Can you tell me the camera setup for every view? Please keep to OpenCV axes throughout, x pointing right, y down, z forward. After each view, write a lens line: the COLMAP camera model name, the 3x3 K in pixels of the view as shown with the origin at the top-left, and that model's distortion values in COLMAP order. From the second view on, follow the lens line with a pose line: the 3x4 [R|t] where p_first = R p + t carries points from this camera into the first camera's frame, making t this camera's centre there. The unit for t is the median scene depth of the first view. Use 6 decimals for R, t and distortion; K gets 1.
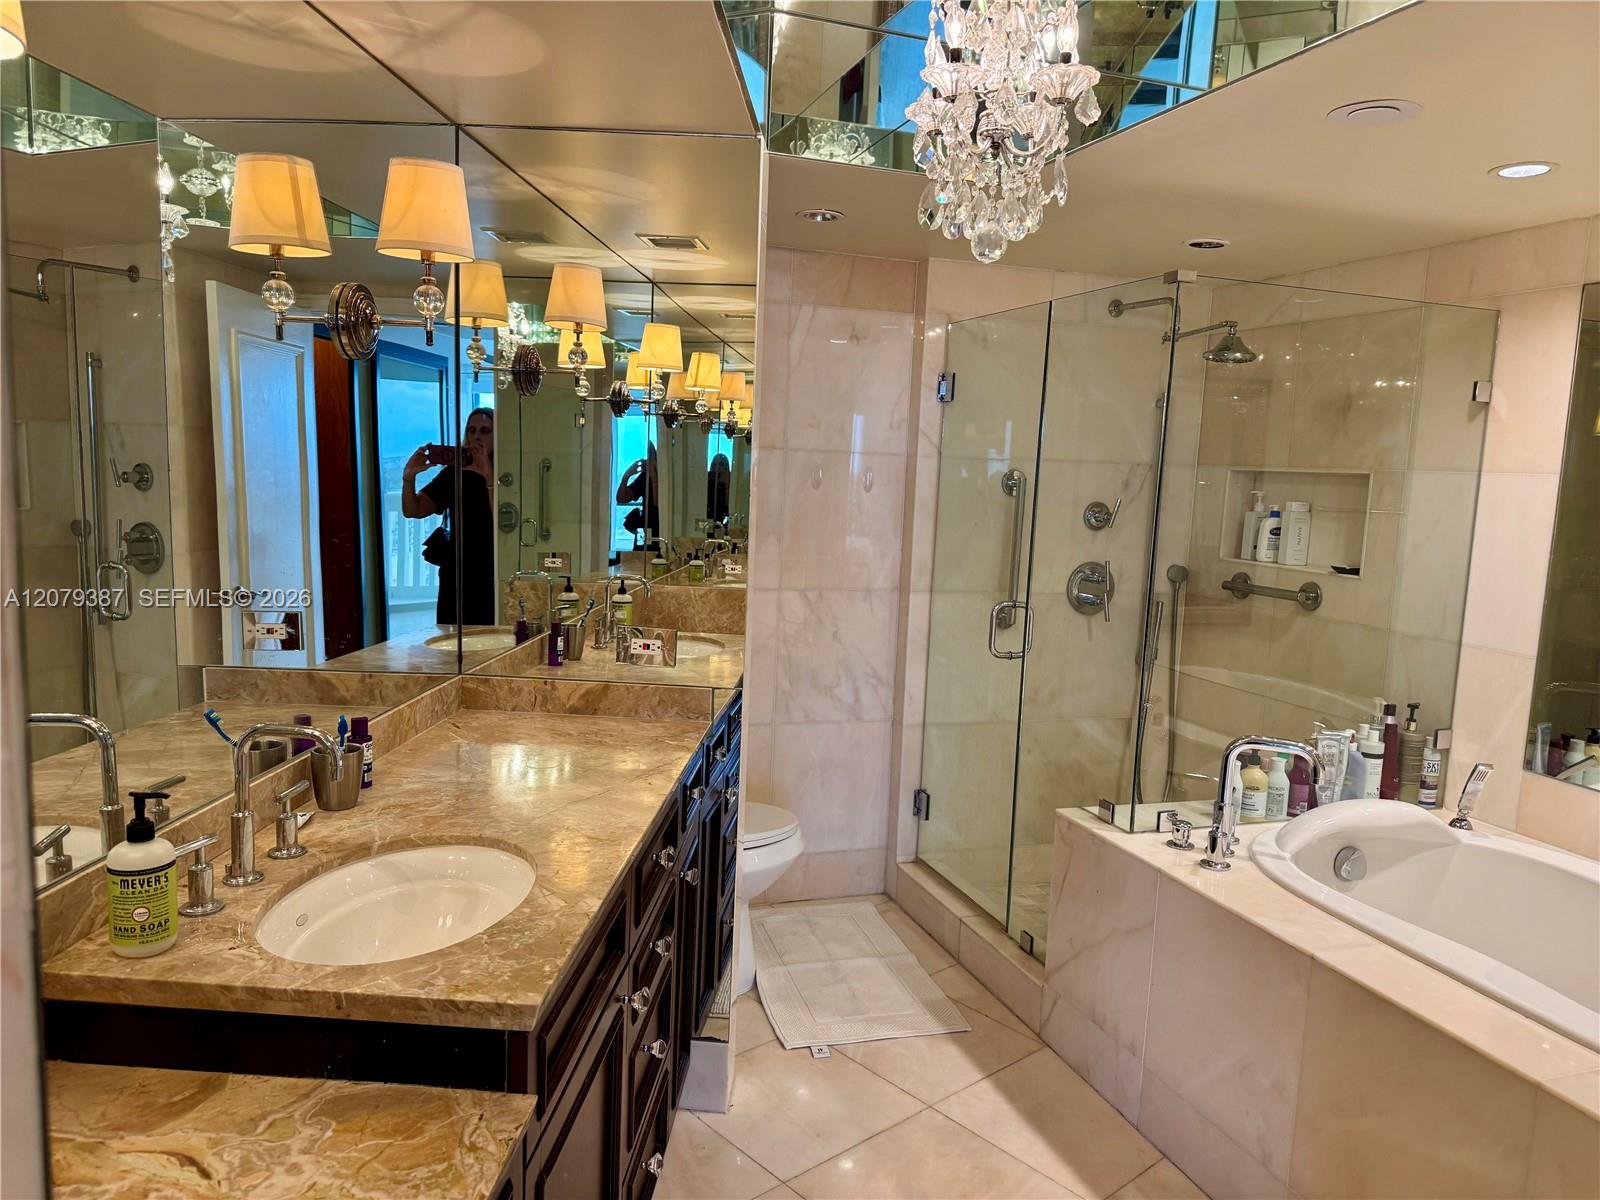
lens RADIAL K [[1101.2, 0, 797.2], [0, 1101.2, 594.3], [0, 0, 1]] dist [0.095516, -0.152988]
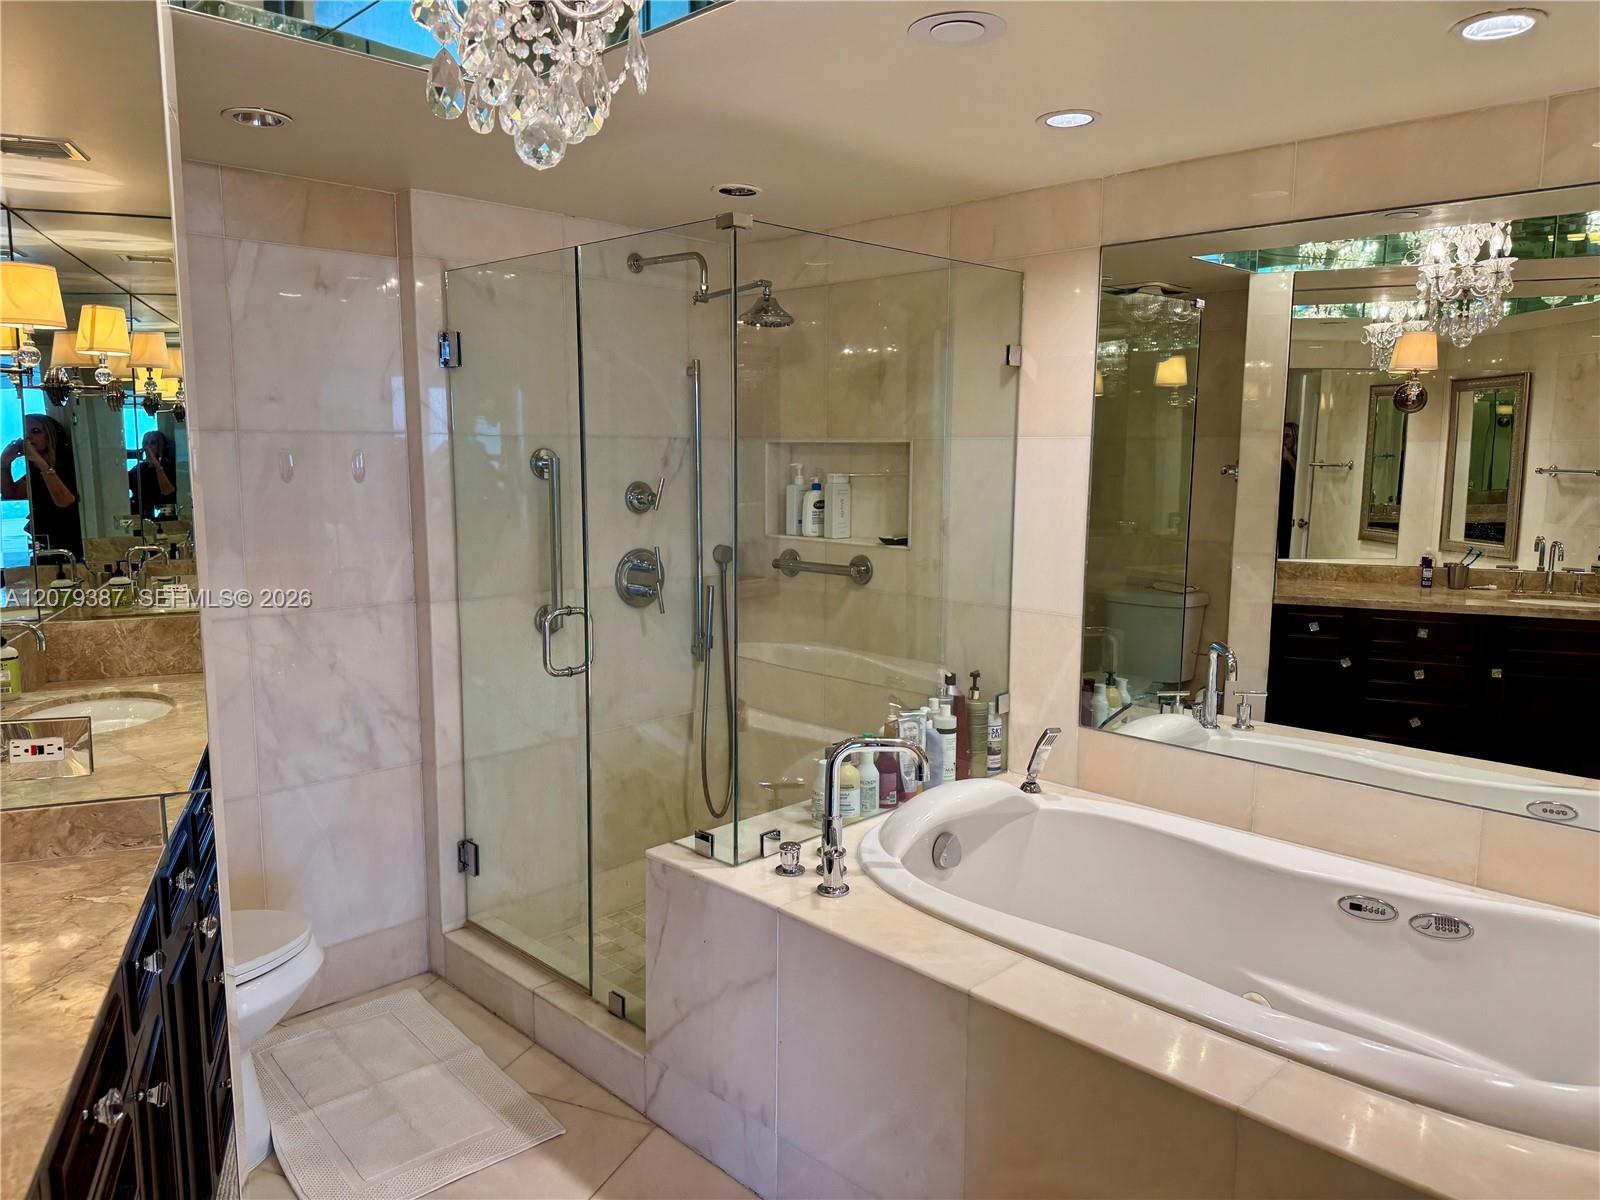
lens RADIAL K [[1101.2, 0, 797.2], [0, 1101.2, 594.3], [0, 0, 1]] dist [0.095516, -0.152988]
pose [[0.897111, -0.095234, 0.431419, -0.007819], [0.083104, 0.995435, 0.046929, -0.026723], [-0.433918, -0.006248, 0.900930, 0.158708]]
